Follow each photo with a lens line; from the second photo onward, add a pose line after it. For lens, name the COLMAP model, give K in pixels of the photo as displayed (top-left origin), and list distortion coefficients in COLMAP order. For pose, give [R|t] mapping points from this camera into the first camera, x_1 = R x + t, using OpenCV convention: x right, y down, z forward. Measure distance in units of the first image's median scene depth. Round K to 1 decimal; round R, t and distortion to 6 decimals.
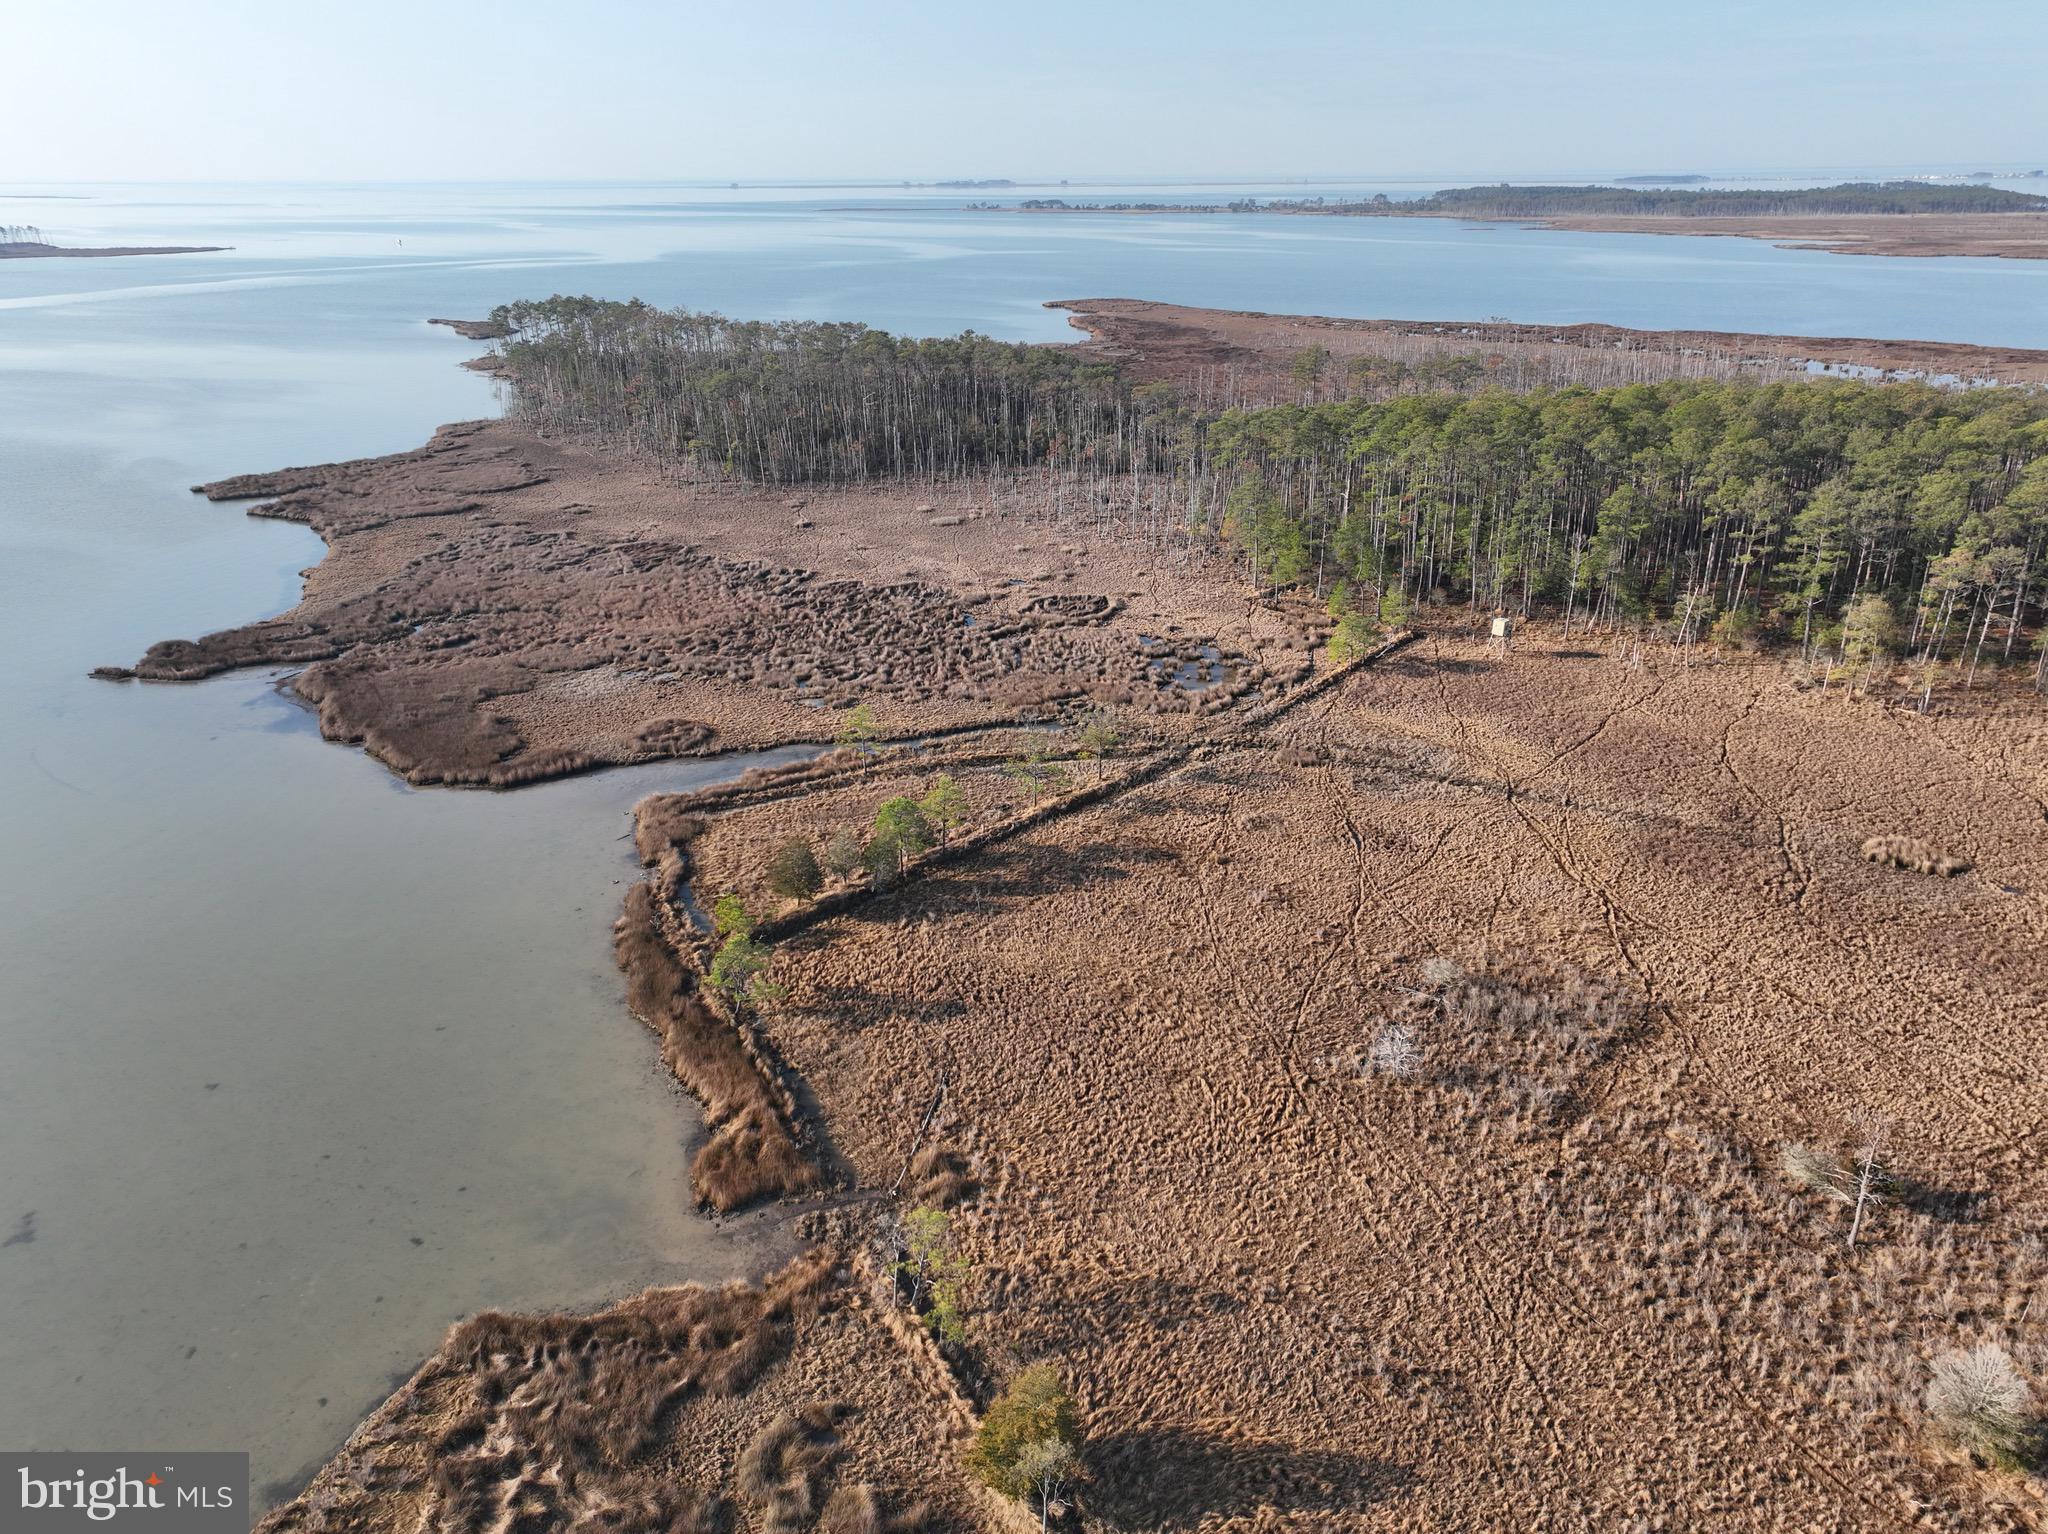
lens RADIAL K [[1439.1, 0, 1019.6], [0, 1439.1, 758.4], [0, 0, 1]] dist [-0.001349, 0.017600]
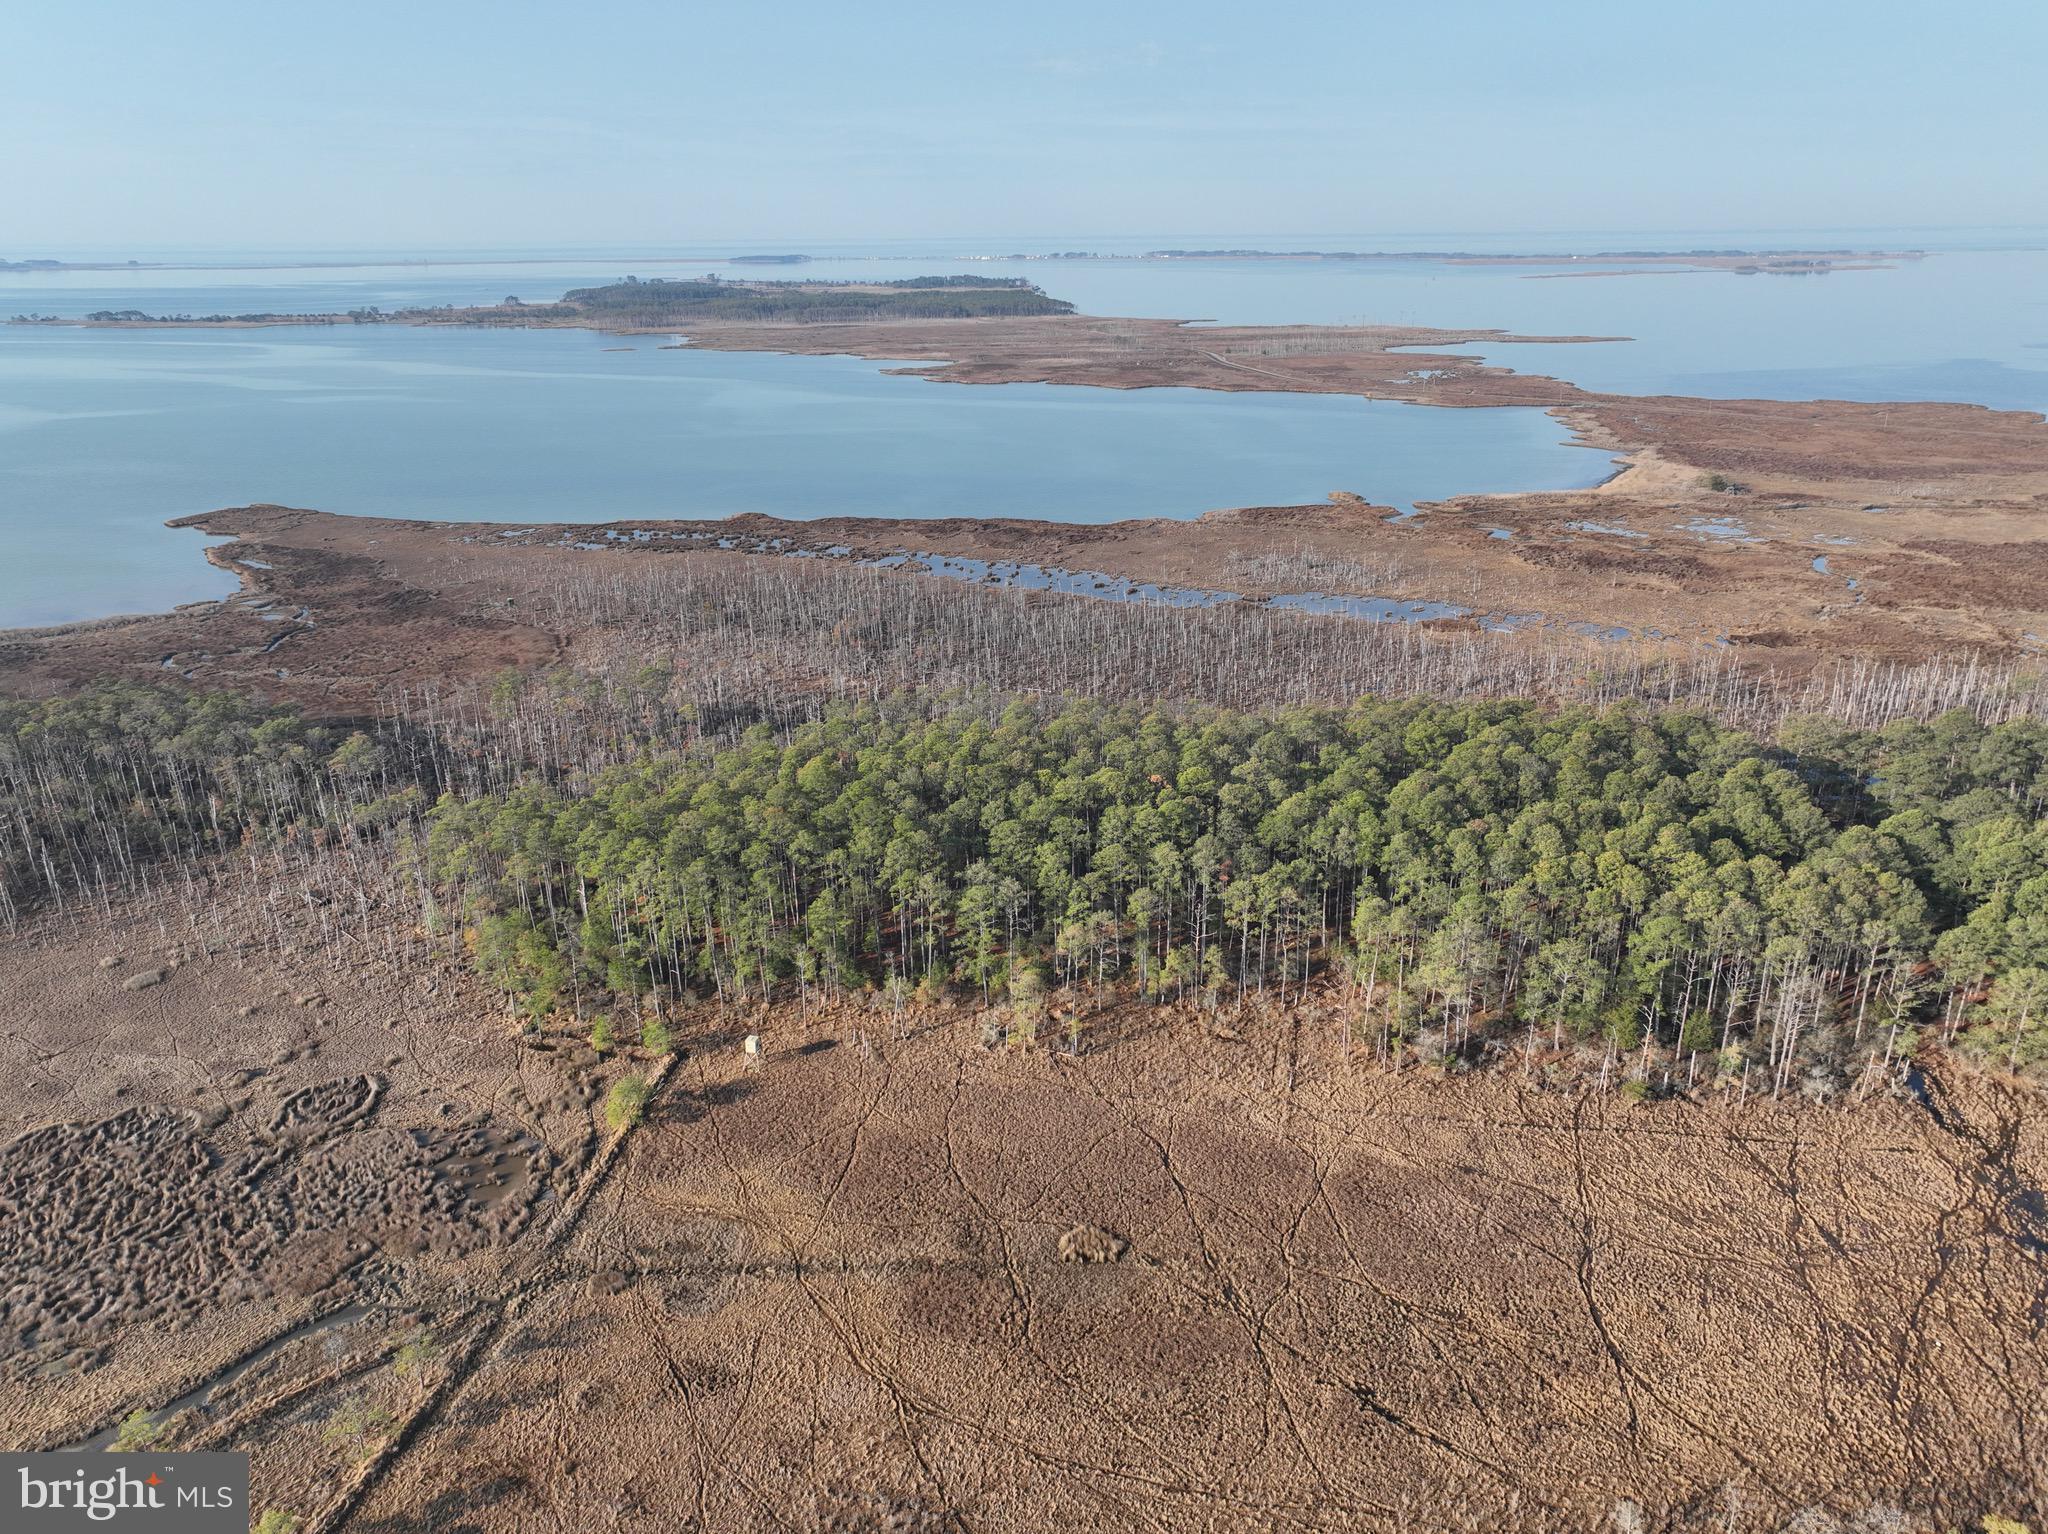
lens RADIAL K [[1439.1, 0, 1022.5], [0, 1439.1, 762.8], [0, 0, 1]] dist [-0.001349, 0.017600]
pose [[0.849412, -0.180071, 0.496058, -0.010728], [0.197041, 0.980222, 0.018426, -0.354569], [-0.489565, 0.082093, 0.868094, -0.136380]]
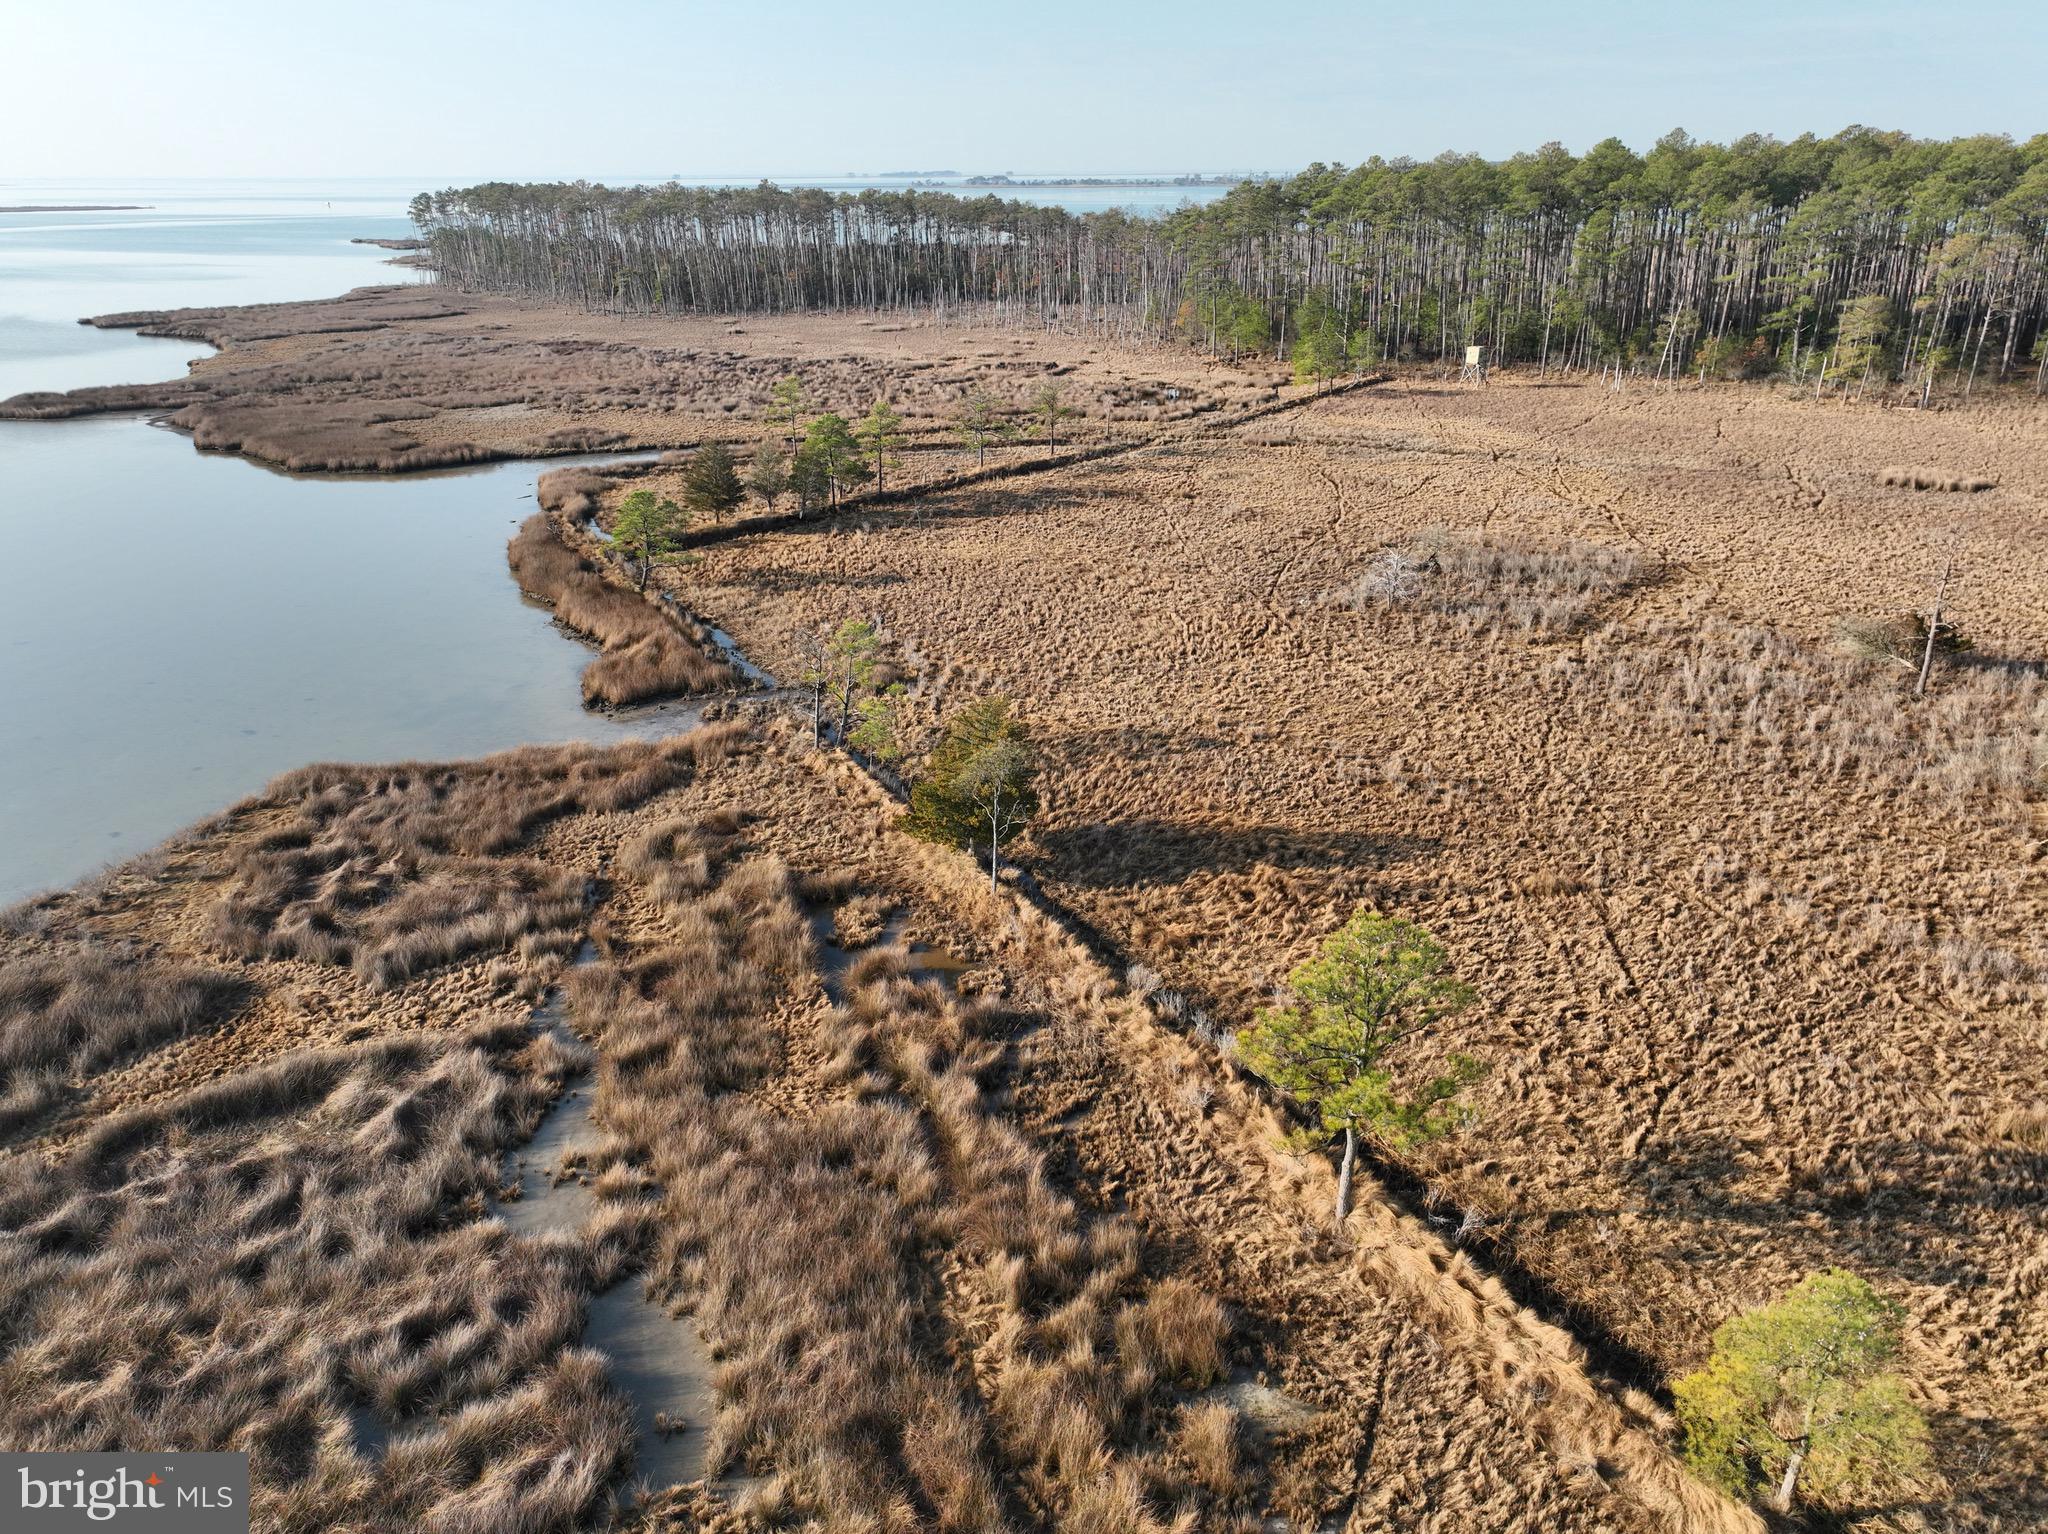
lens RADIAL K [[1439.1, 0, 1018.7], [0, 1439.1, 758.0], [0, 0, 1]] dist [-0.001349, 0.017600]
pose [[0.999396, -0.016042, 0.030836, 0.002982], [0.016095, 0.999869, -0.001479, 0.207793], [-0.030809, 0.001975, 0.999523, 0.082994]]
